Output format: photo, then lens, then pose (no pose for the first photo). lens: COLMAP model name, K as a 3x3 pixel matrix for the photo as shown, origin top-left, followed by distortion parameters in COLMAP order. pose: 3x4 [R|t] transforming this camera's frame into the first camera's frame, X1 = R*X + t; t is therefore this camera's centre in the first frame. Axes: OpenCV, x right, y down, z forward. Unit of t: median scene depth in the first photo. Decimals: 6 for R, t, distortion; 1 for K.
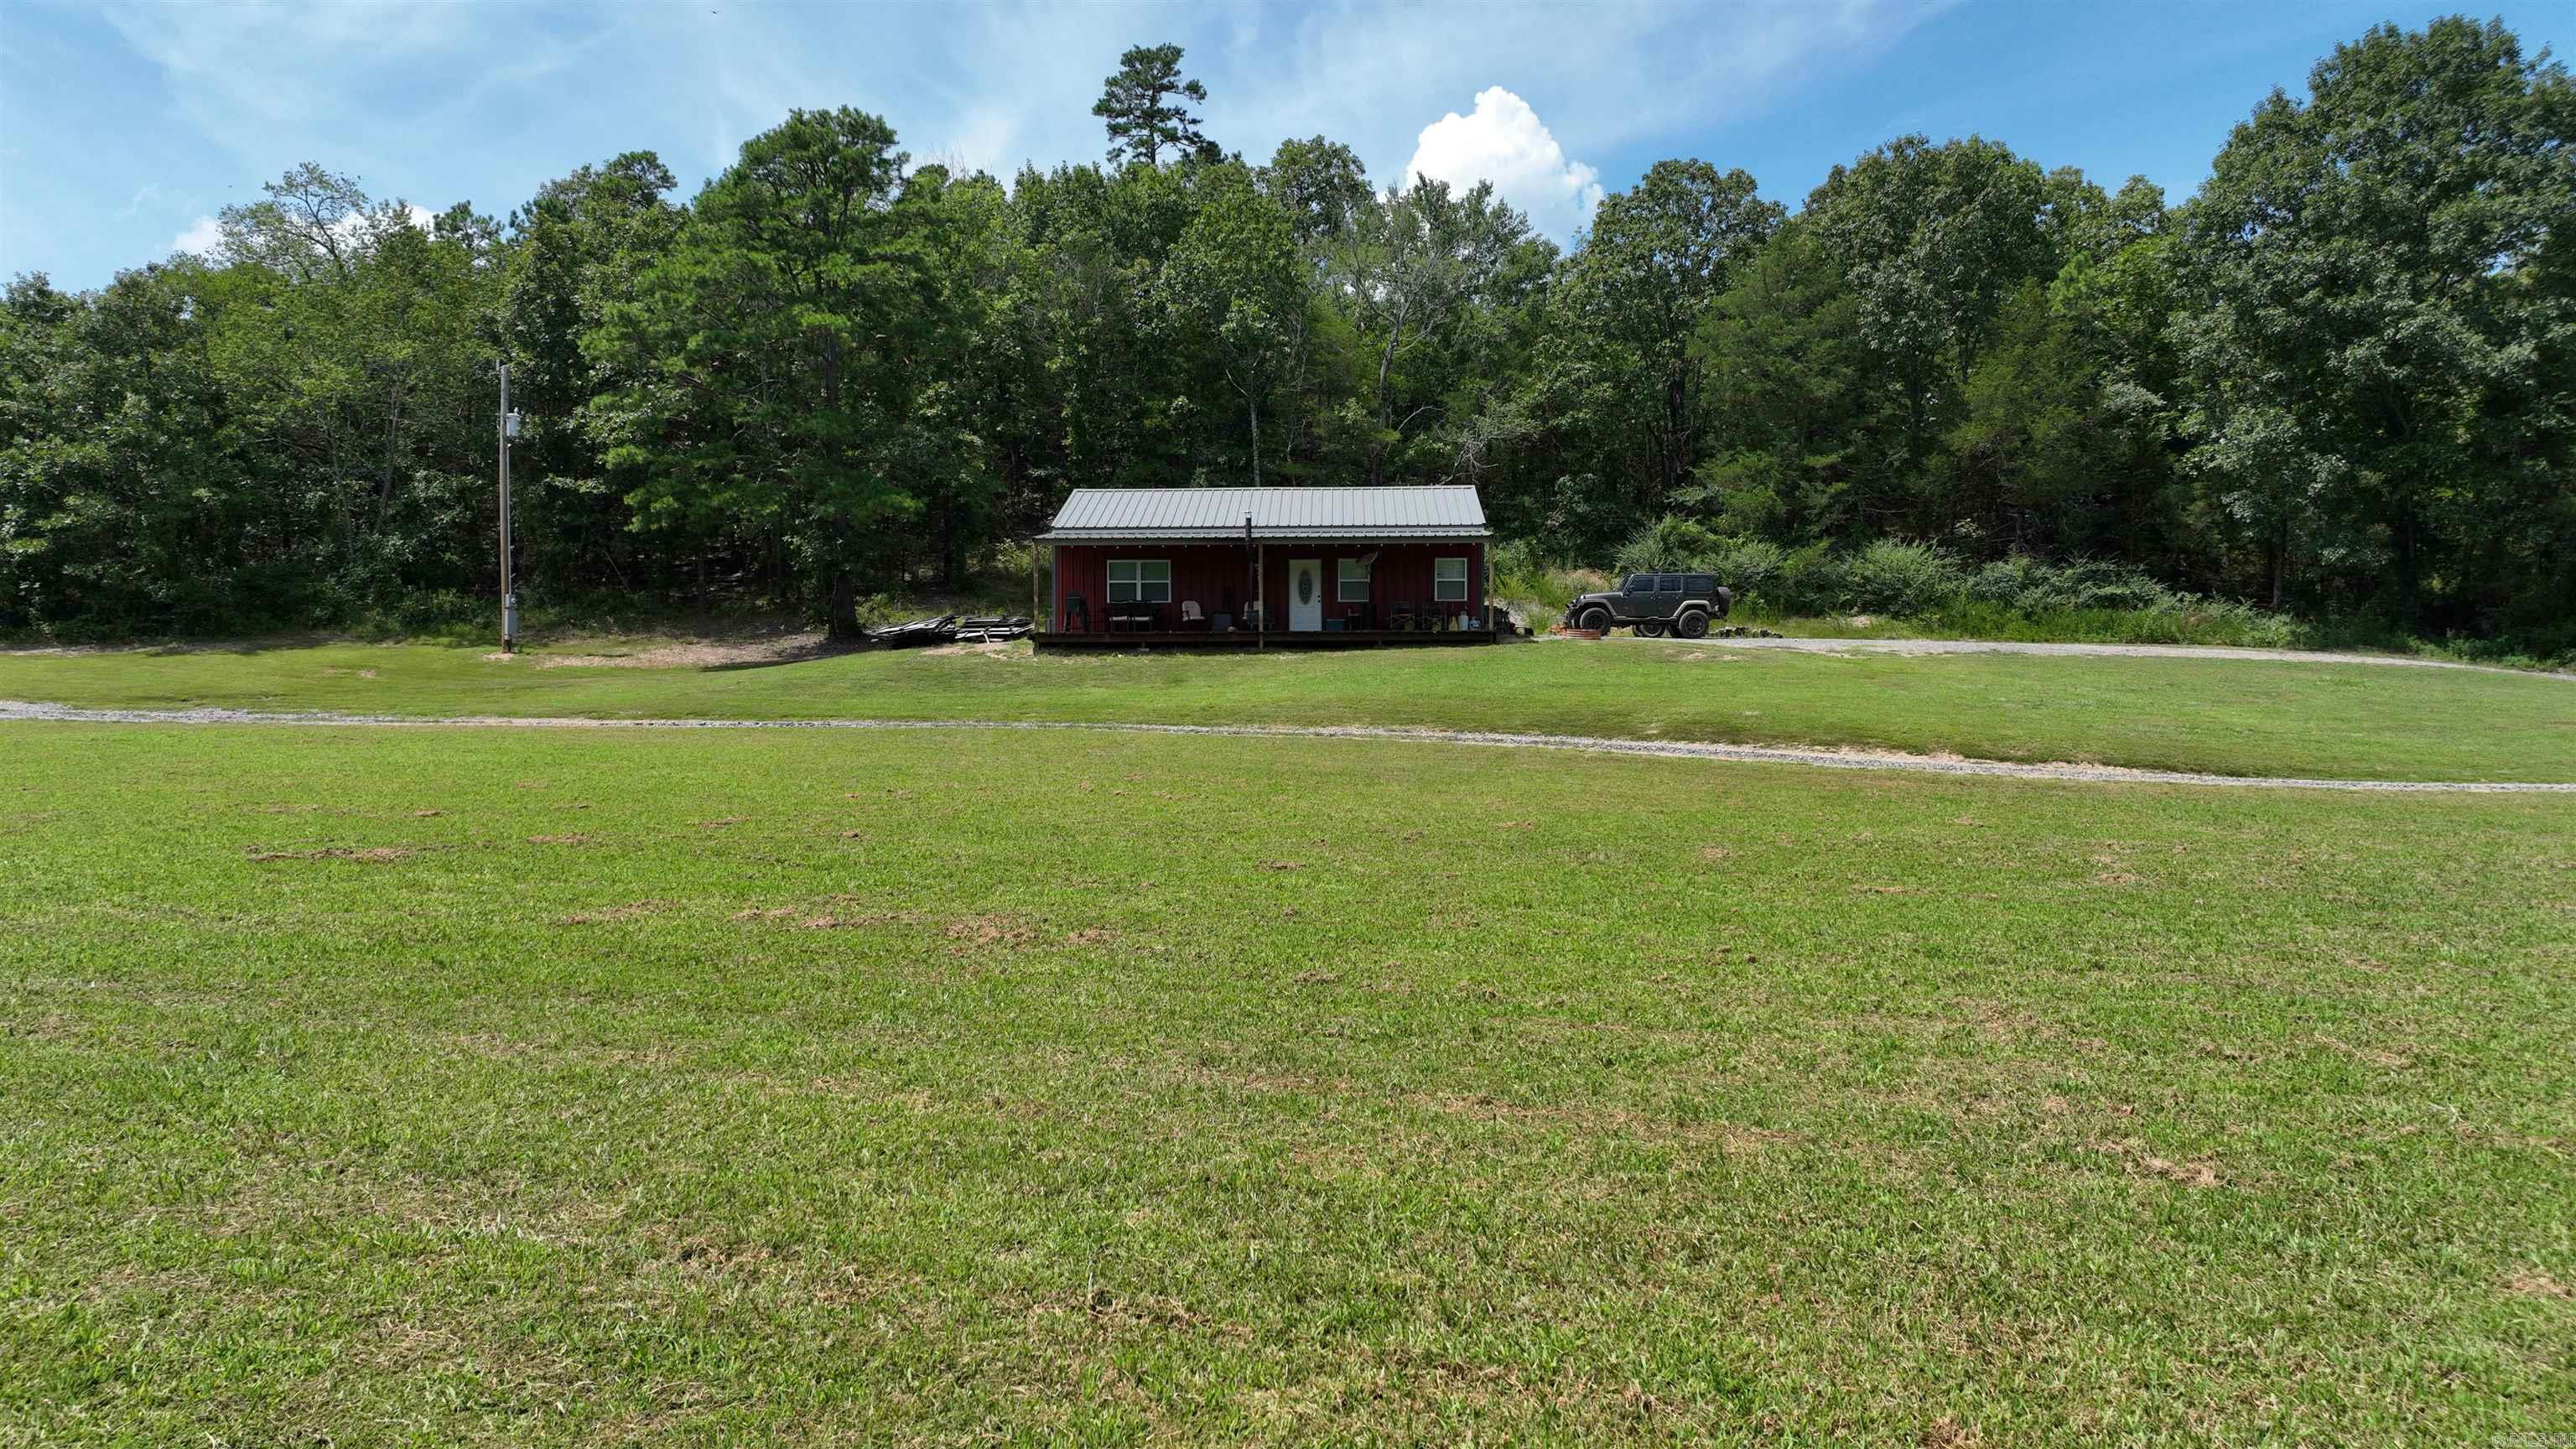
lens RADIAL K [[1798.3, 0, 1292.4], [0, 1798.3, 715.0], [0, 0, 1]] dist [0.000713, 0.006536]
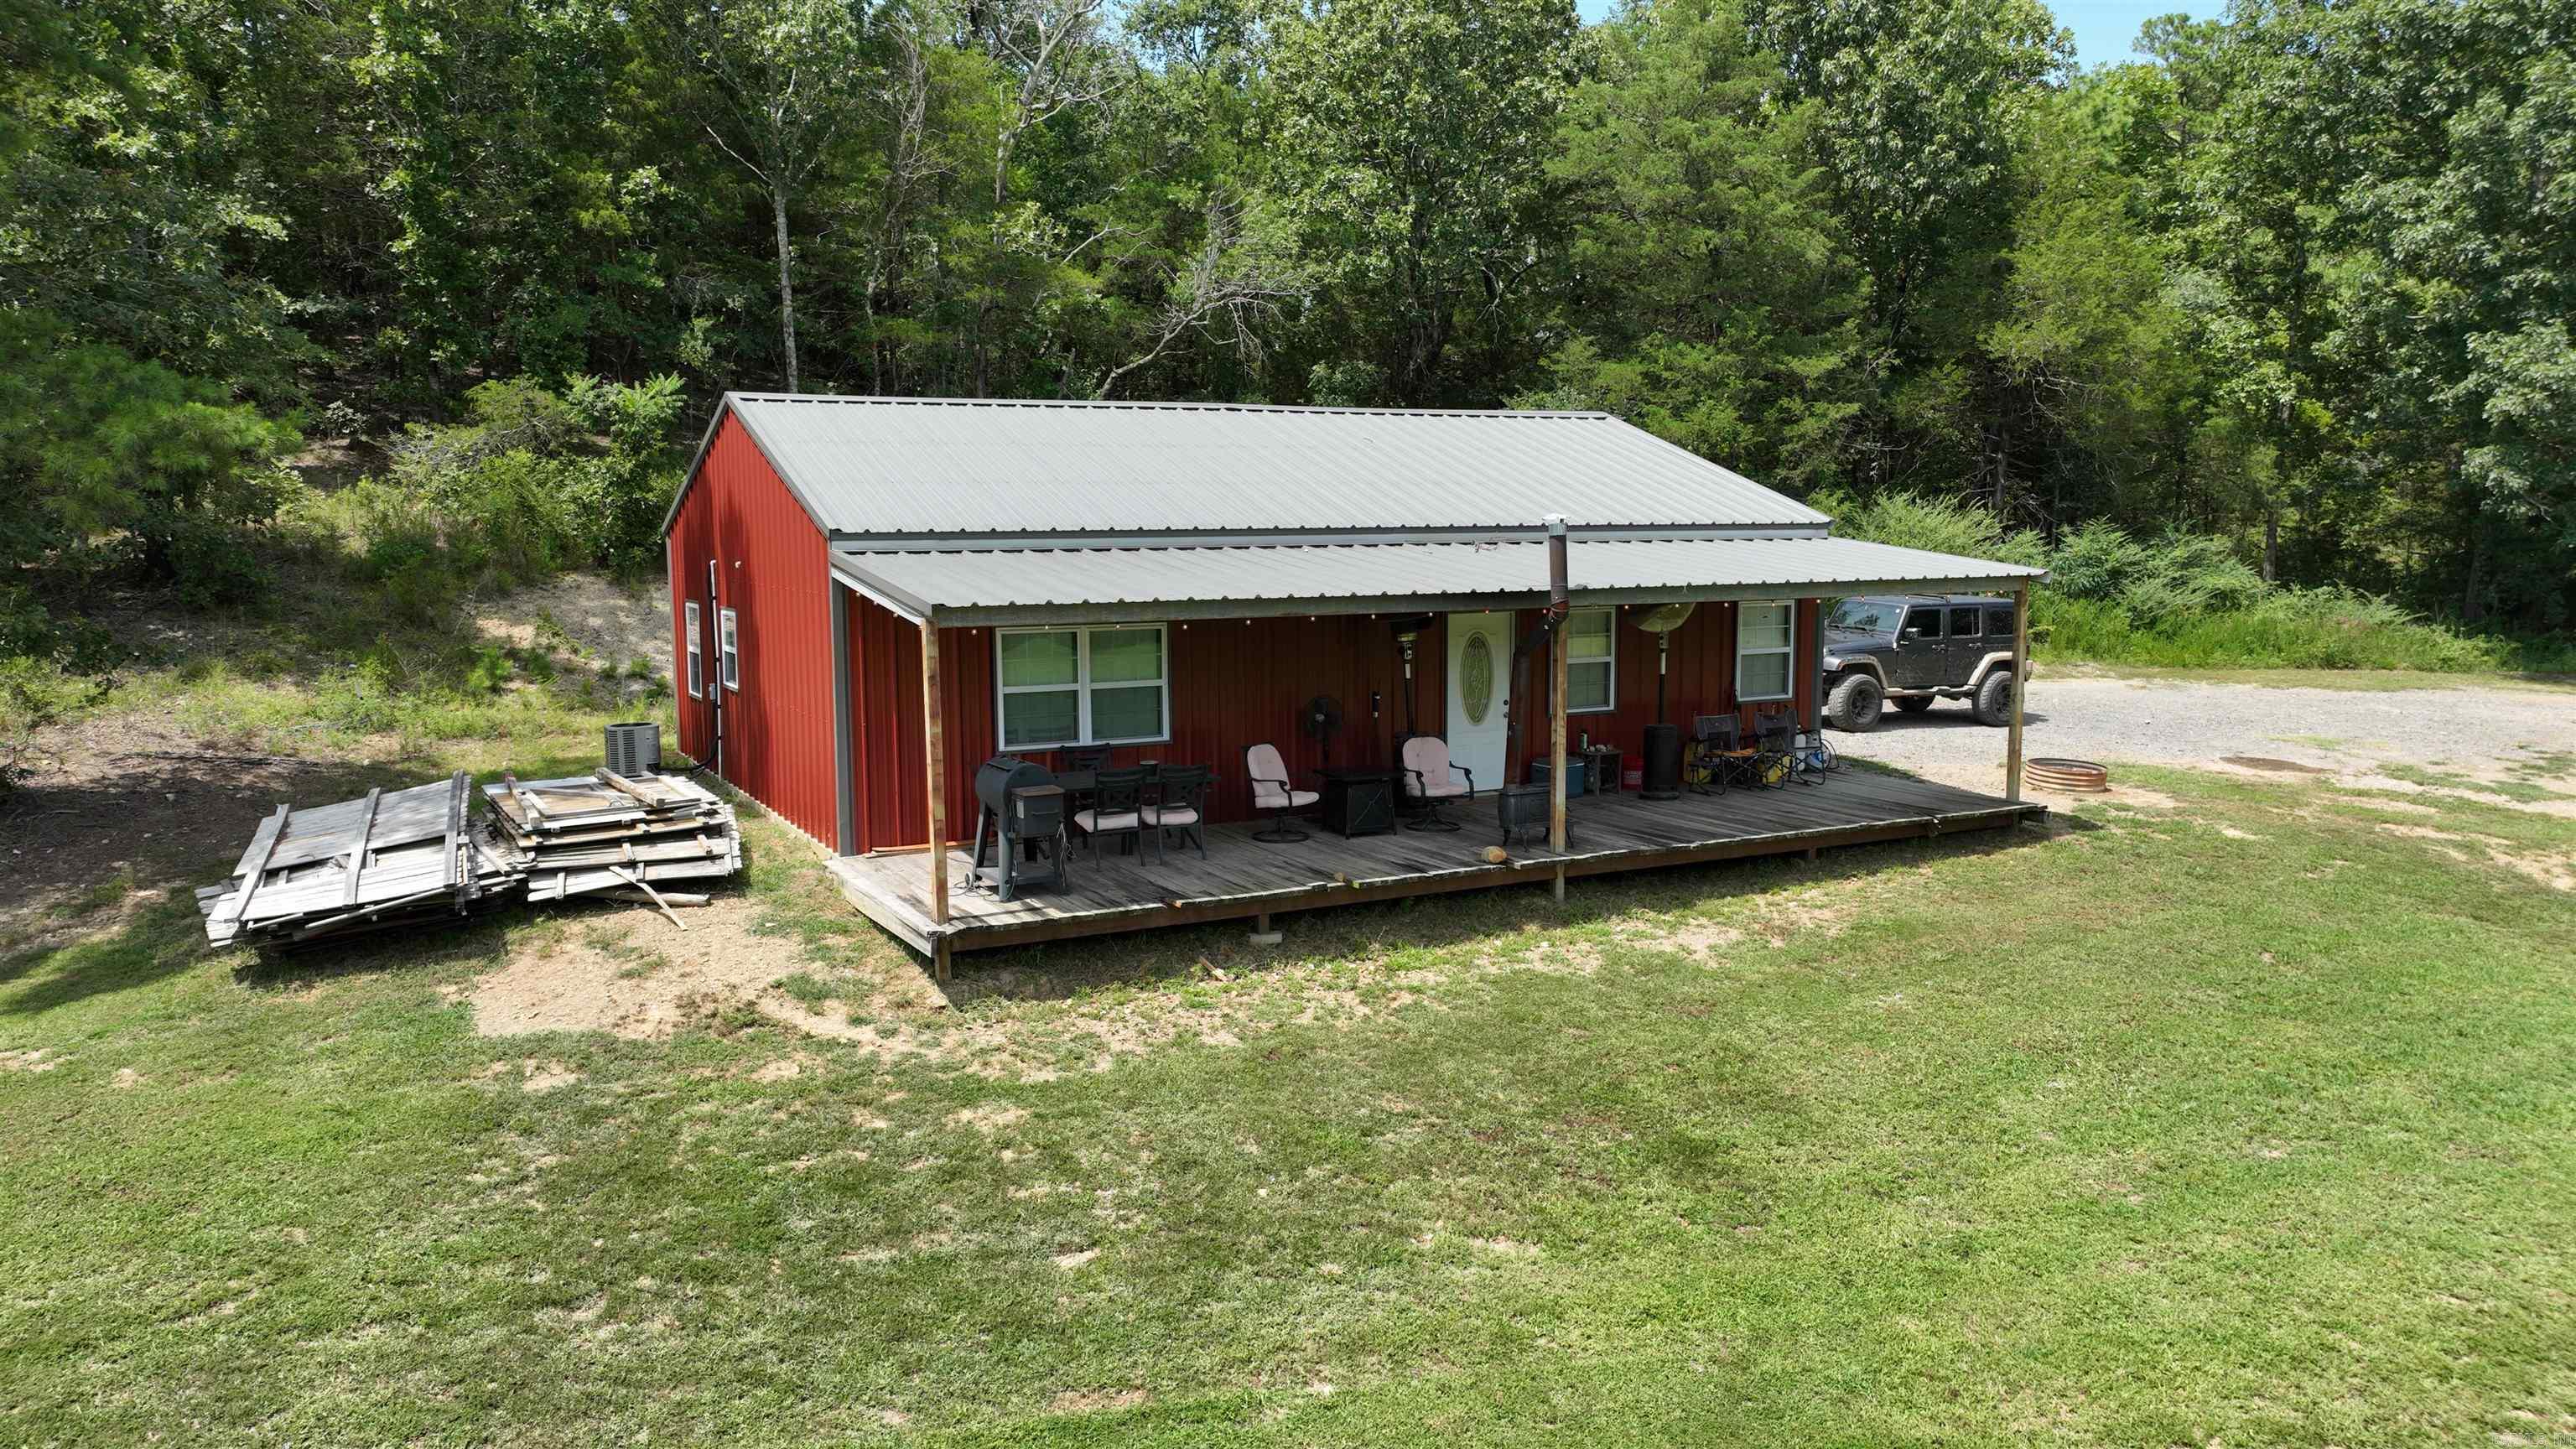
lens RADIAL K [[1817.8, 0, 1288.0], [0, 1817.8, 724.5], [0, 0, 1]] dist [-0.003039, 0.003788]
pose [[0.874959, -0.056191, 0.480925, -0.174406], [0.013051, 0.995619, 0.092585, -0.077936], [-0.484021, -0.074731, 0.871860, 0.528340]]
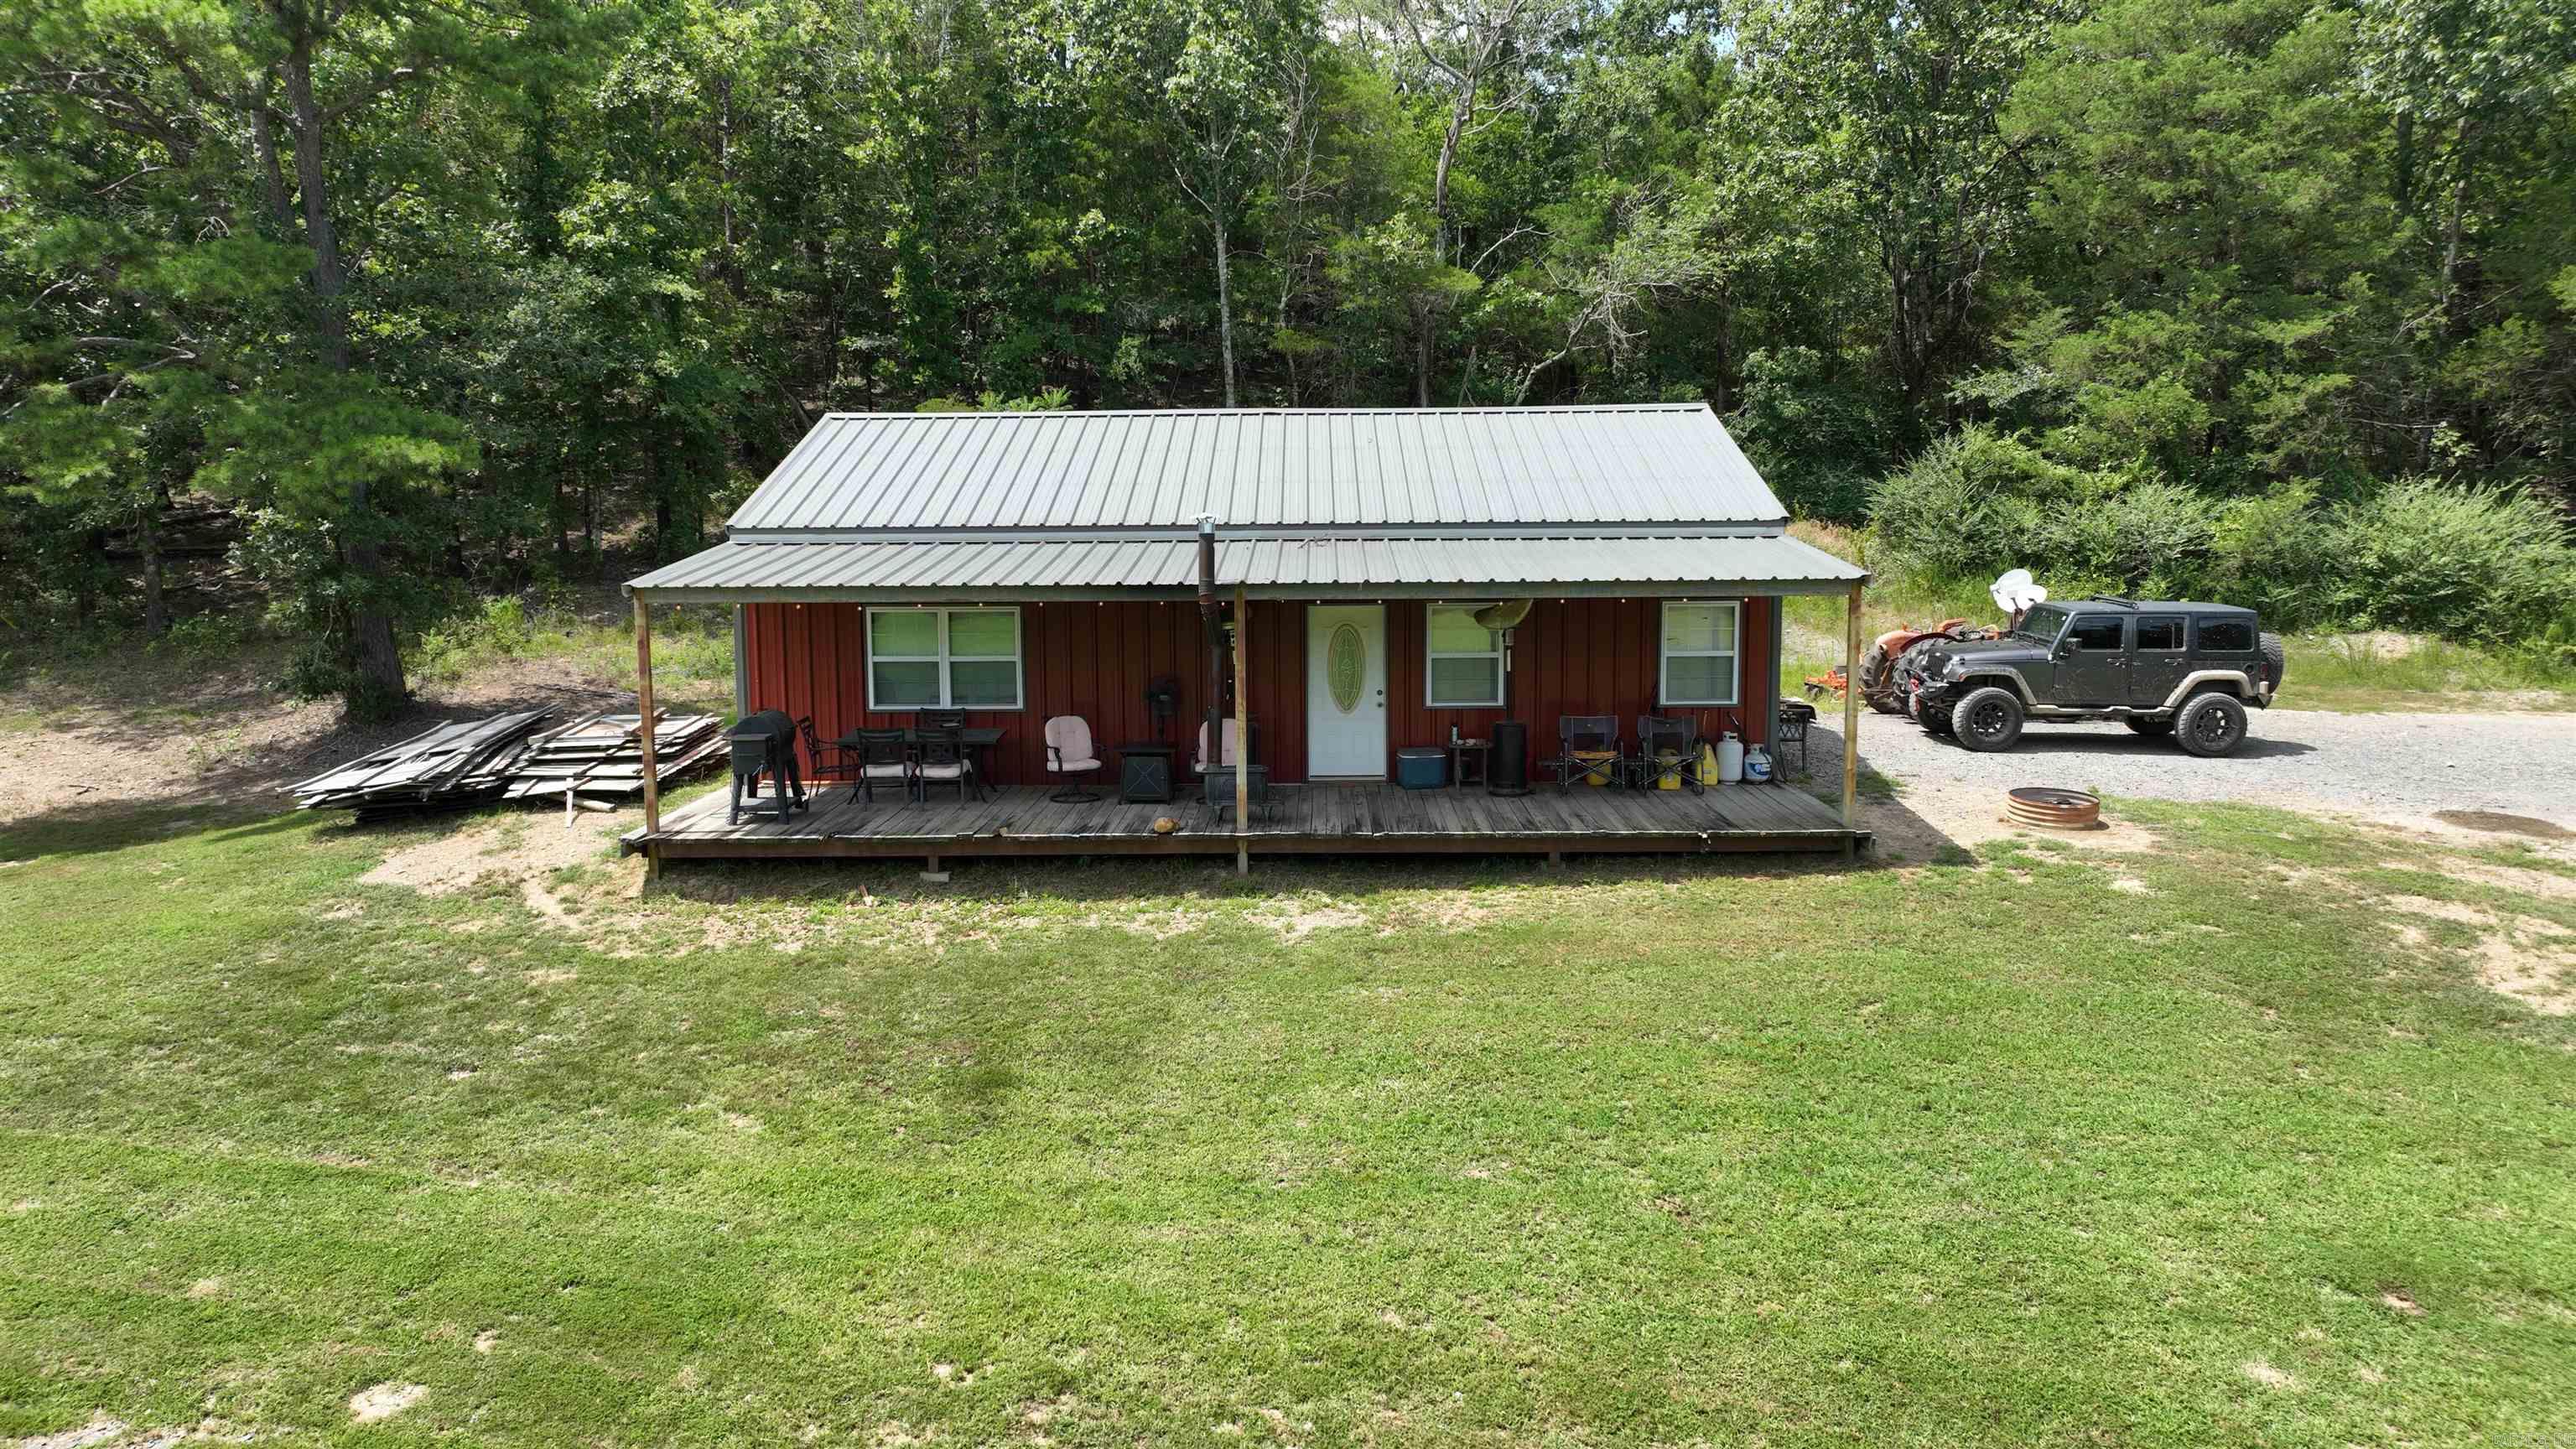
lens RADIAL K [[1817.8, 0, 1288.0], [0, 1817.8, 724.5], [0, 0, 1]] dist [-0.003039, 0.003788]
pose [[0.999915, -0.004893, 0.012077, -0.009094], [0.003722, 0.995454, 0.095168, -0.077629], [-0.012488, -0.095115, 0.995388, 0.457494]]
